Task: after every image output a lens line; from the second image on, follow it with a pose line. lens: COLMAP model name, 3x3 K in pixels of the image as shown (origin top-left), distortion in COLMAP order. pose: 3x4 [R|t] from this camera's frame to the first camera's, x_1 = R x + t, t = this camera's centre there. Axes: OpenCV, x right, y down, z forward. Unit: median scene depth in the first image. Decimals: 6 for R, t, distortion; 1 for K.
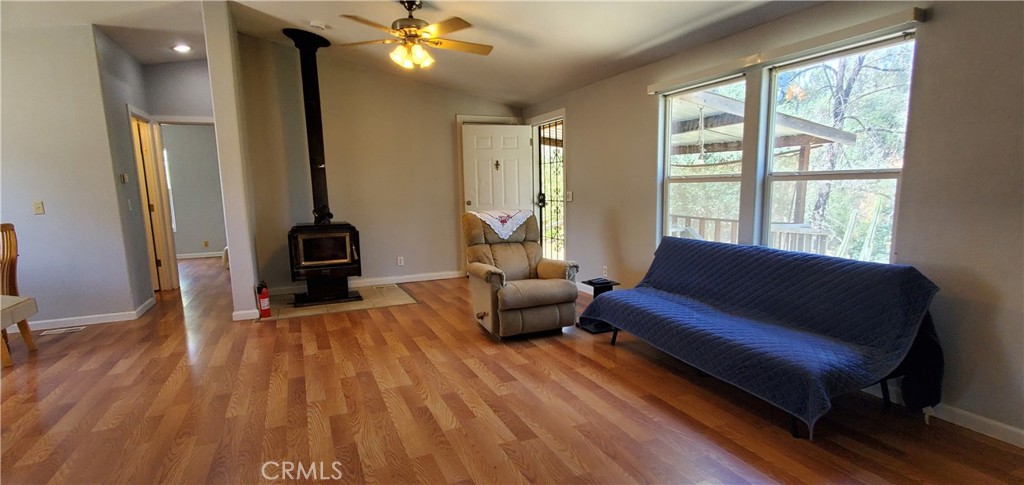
lens RADIAL K [[491.4, 0, 511.7], [0, 491.4, 261.7], [0, 0, 1]] dist [0.001022, 0.000312]
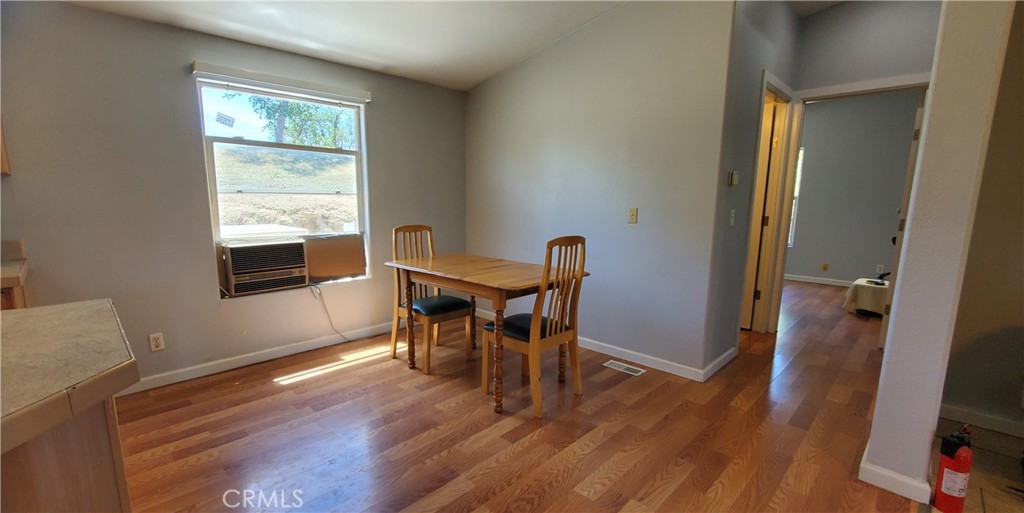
lens RADIAL K [[426.0, 0, 512.0], [0, 426.0, 256.5], [0, 0, 1]] dist [0.000804, 0.000049]
pose [[0.373660, 0.165762, -0.912634, -0.392777], [-0.169583, 0.979527, 0.108479, -0.086300], [0.911932, 0.114233, 0.394120, 0.566668]]
